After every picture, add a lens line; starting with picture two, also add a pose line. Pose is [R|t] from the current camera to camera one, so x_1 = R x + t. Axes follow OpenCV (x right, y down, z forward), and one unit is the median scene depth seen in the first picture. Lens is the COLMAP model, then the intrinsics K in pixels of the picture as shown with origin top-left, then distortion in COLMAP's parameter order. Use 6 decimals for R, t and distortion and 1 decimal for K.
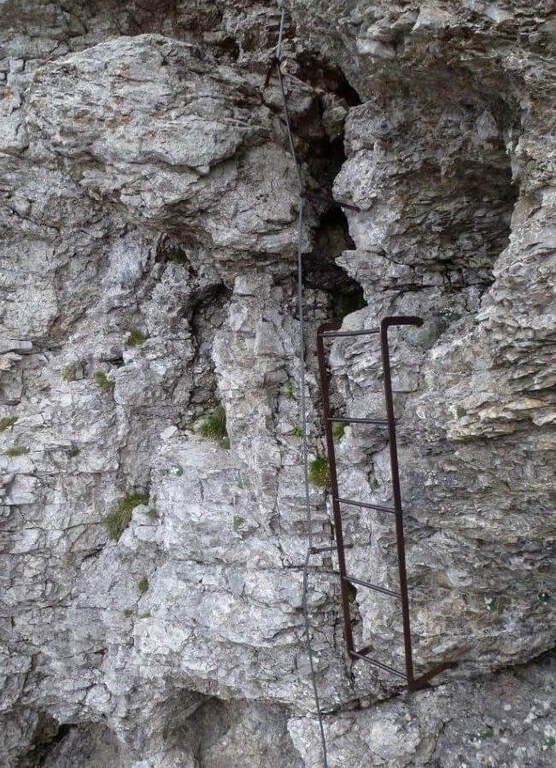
lens RADIAL K [[597.0, 0, 255.8], [0, 597.0, 384.1], [0, 0, 1]] dist [-0.103547, 0.035695]
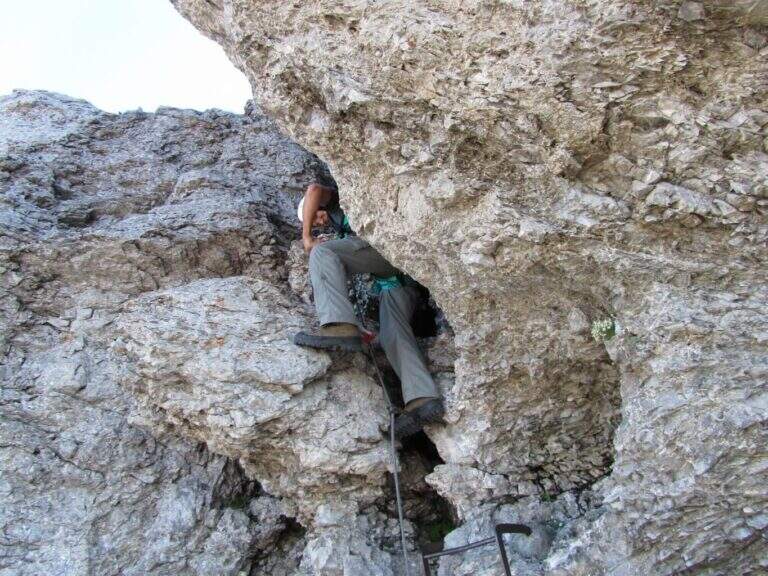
lens RADIAL K [[596.5, 0, 384.0], [0, 596.5, 288.0], [0, 0, 1]] dist [-0.059869, -0.003980]
pose [[0.982409, 0.011713, 0.186374, -0.128075], [0.096672, 0.821990, -0.561237, 0.080621], [-0.159772, 0.569382, 0.806398, 0.048102]]
